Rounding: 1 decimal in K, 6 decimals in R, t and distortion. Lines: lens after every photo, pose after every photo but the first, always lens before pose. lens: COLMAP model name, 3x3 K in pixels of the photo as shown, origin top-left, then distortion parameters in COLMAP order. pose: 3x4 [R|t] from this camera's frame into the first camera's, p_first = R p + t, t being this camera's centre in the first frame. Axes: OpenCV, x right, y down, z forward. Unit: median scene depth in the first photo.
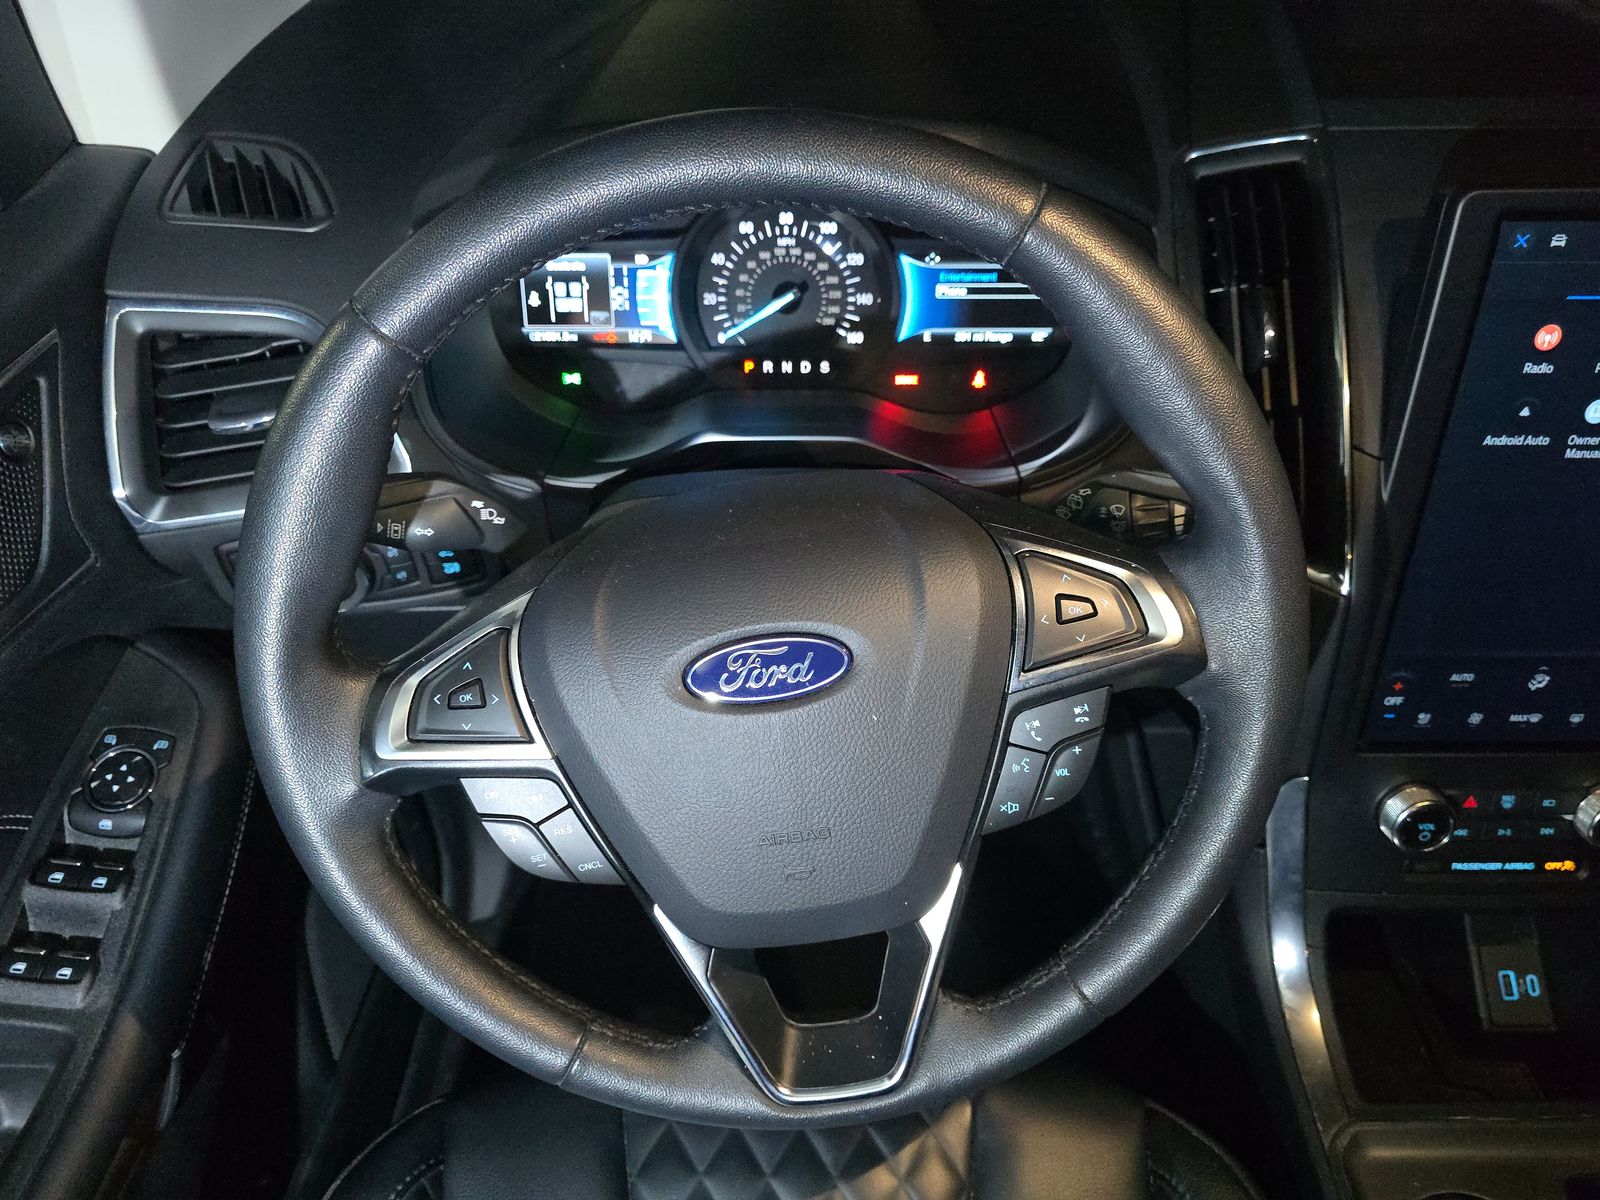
lens RADIAL K [[1068.8, 0, 790.2], [0, 1068.8, 638.9], [0, 0, 1]] dist [0.015663, -0.031101]
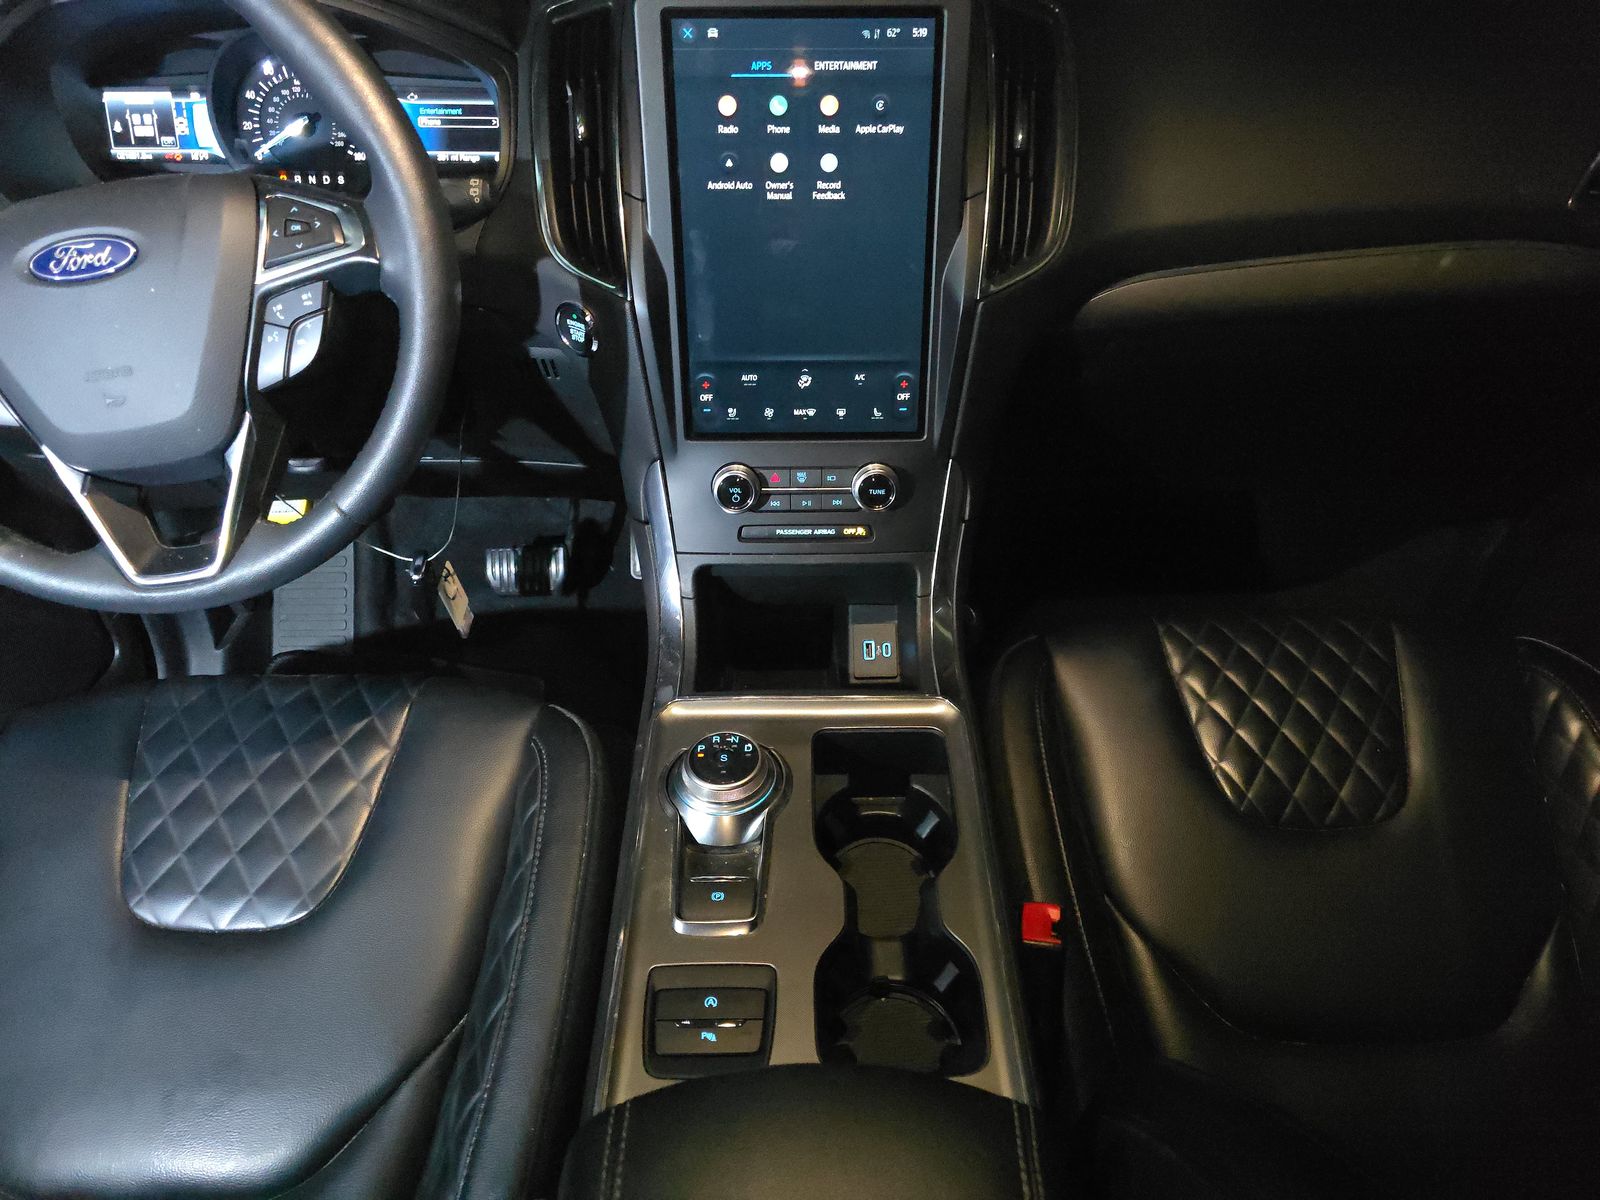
lens RADIAL K [[1068.8, 0, 876.6], [0, 1068.8, 695.5], [0, 0, 1]] dist [0.015663, -0.031101]
pose [[0.998954, -0.003639, 0.045577, 0.651564], [0.004871, 0.999625, -0.026951, 0.437687], [-0.045462, 0.027145, 0.998597, -0.351028]]
